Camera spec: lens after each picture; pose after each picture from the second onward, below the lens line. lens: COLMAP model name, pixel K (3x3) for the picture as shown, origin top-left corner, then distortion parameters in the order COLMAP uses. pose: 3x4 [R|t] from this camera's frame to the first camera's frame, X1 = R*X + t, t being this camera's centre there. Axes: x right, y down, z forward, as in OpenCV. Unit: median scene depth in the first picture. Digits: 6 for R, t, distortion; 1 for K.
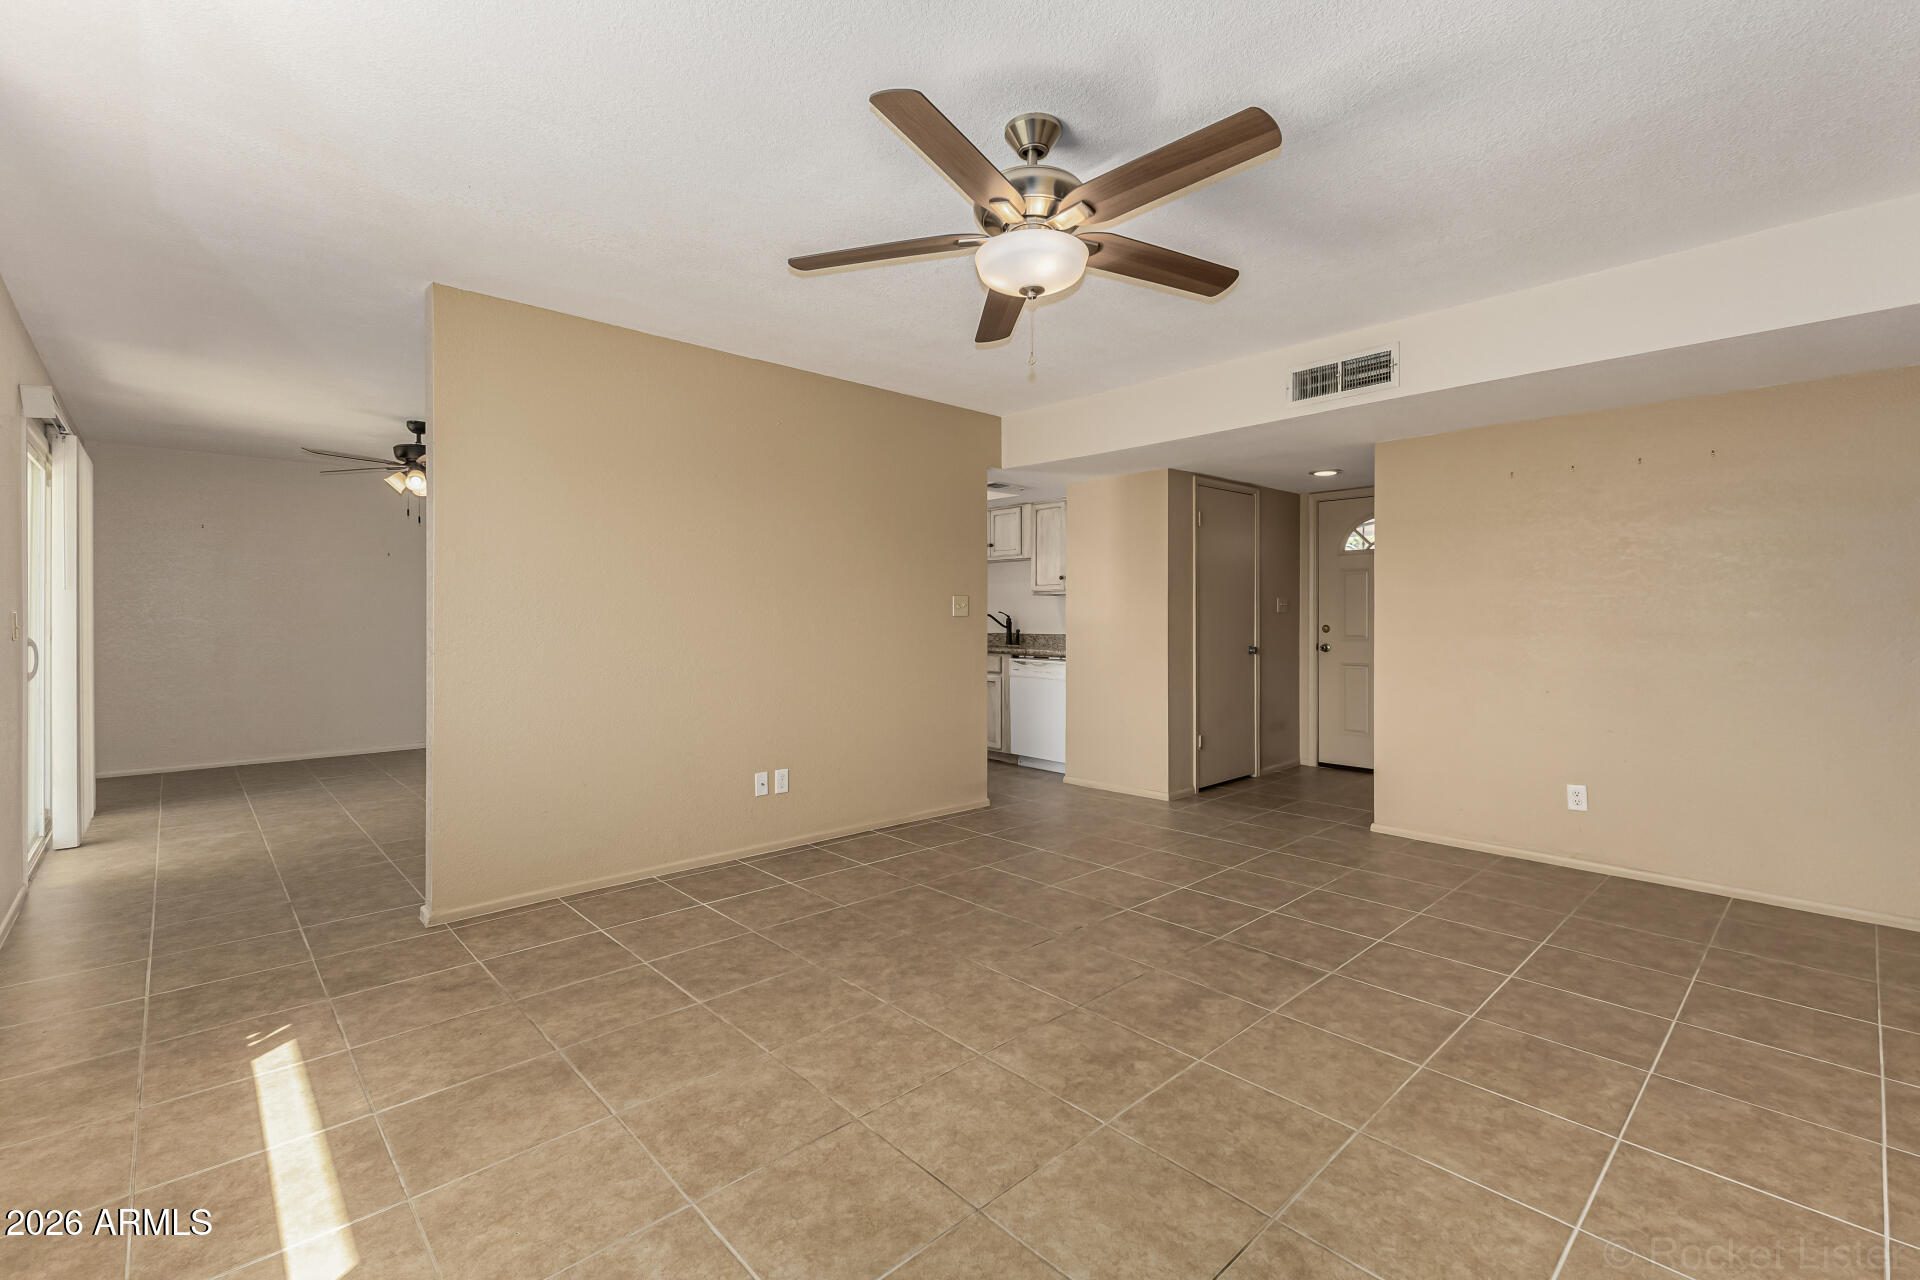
lens RADIAL K [[840.5, 0, 960.1], [0, 840.5, 624.1], [0, 0, 1]] dist [0.013080, -0.003245]
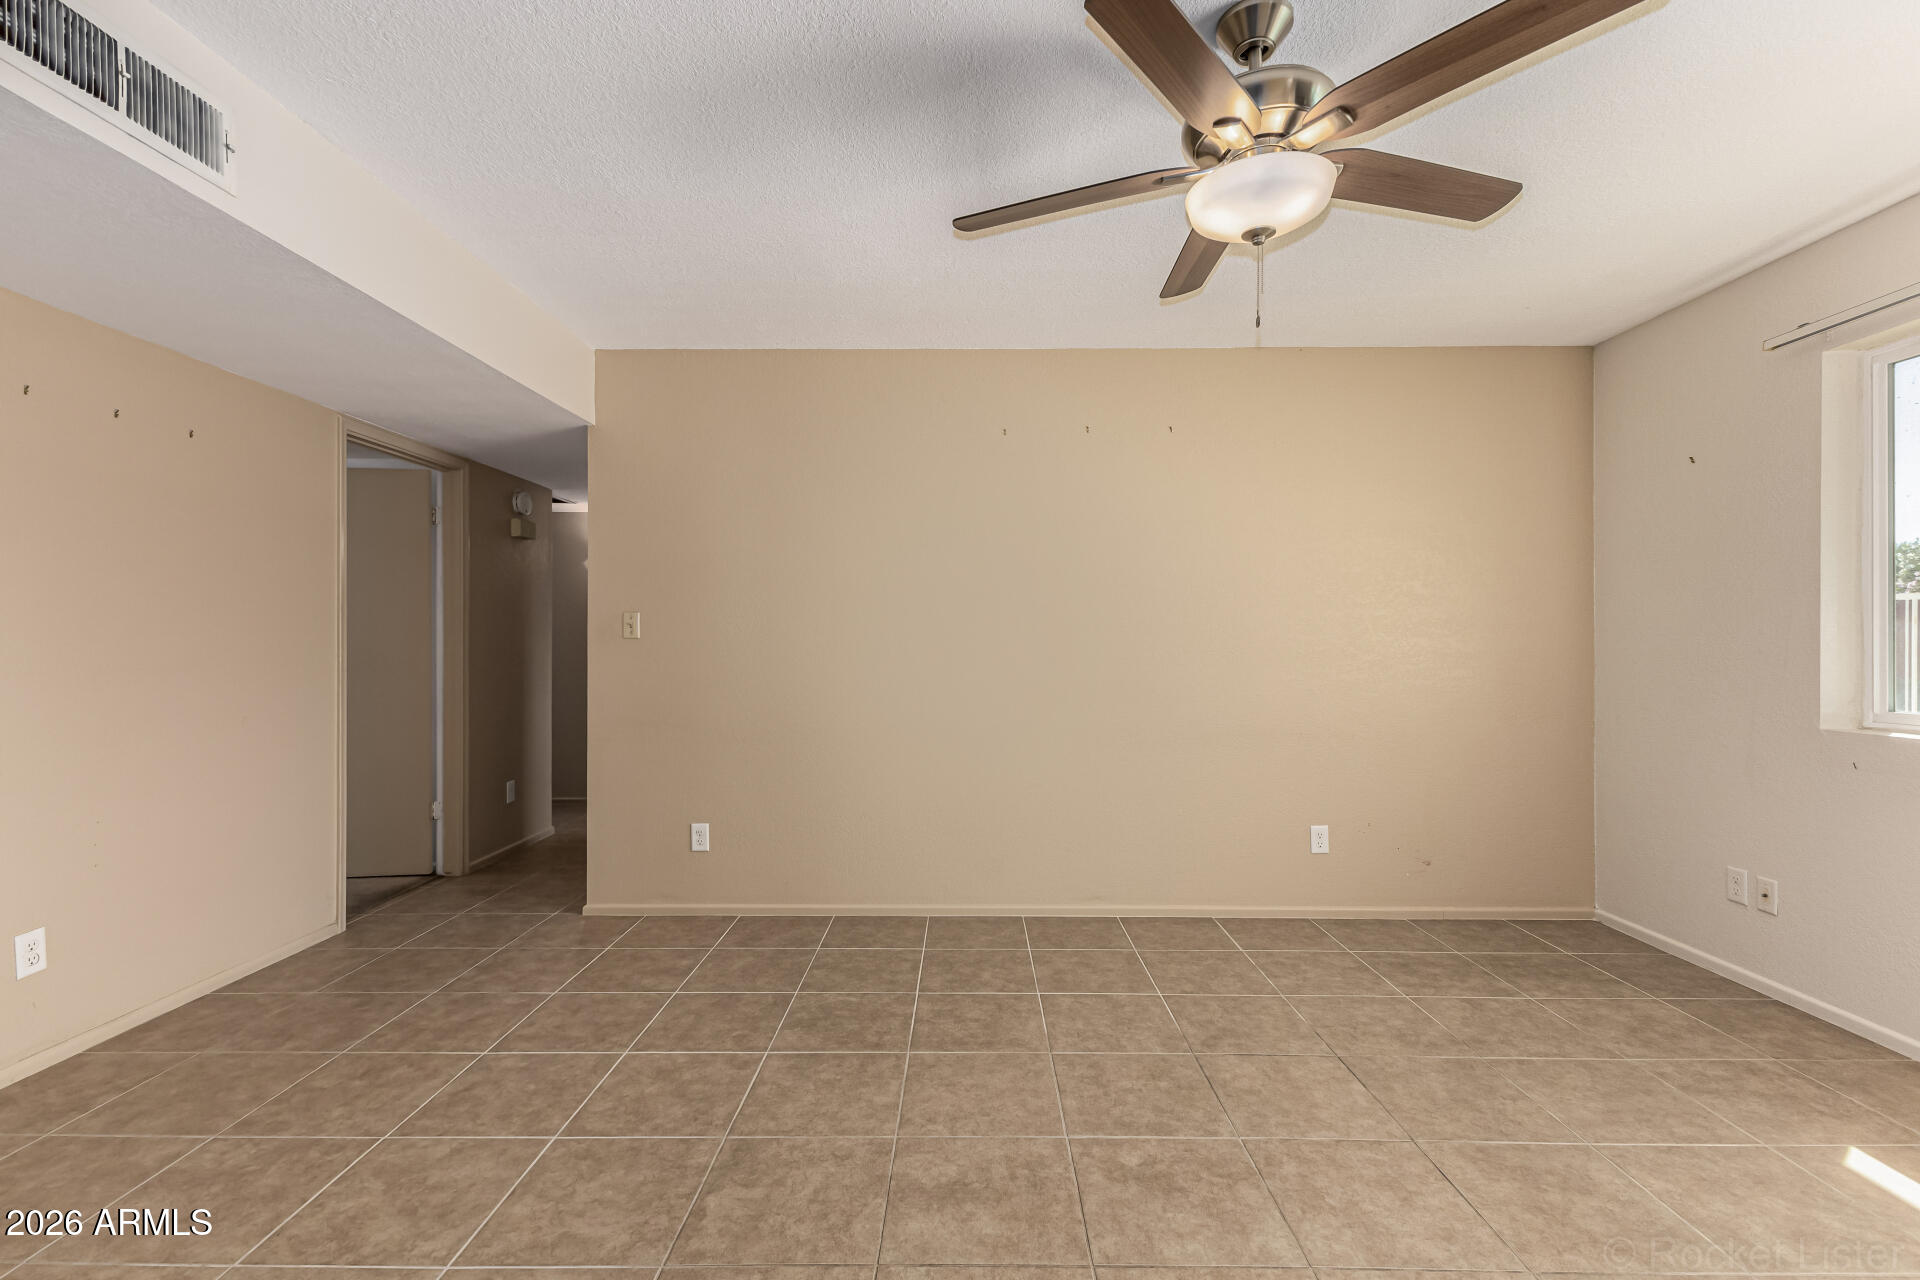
lens RADIAL K [[840.5, 0, 955.1], [0, 840.5, 642.4], [0, 0, 1]] dist [0.013080, -0.003245]
pose [[-0.726151, 0.001841, 0.687533, -0.250306], [0.008088, 0.999950, 0.005864, -0.014570], [-0.687488, 0.009819, -0.726129, 1.749403]]
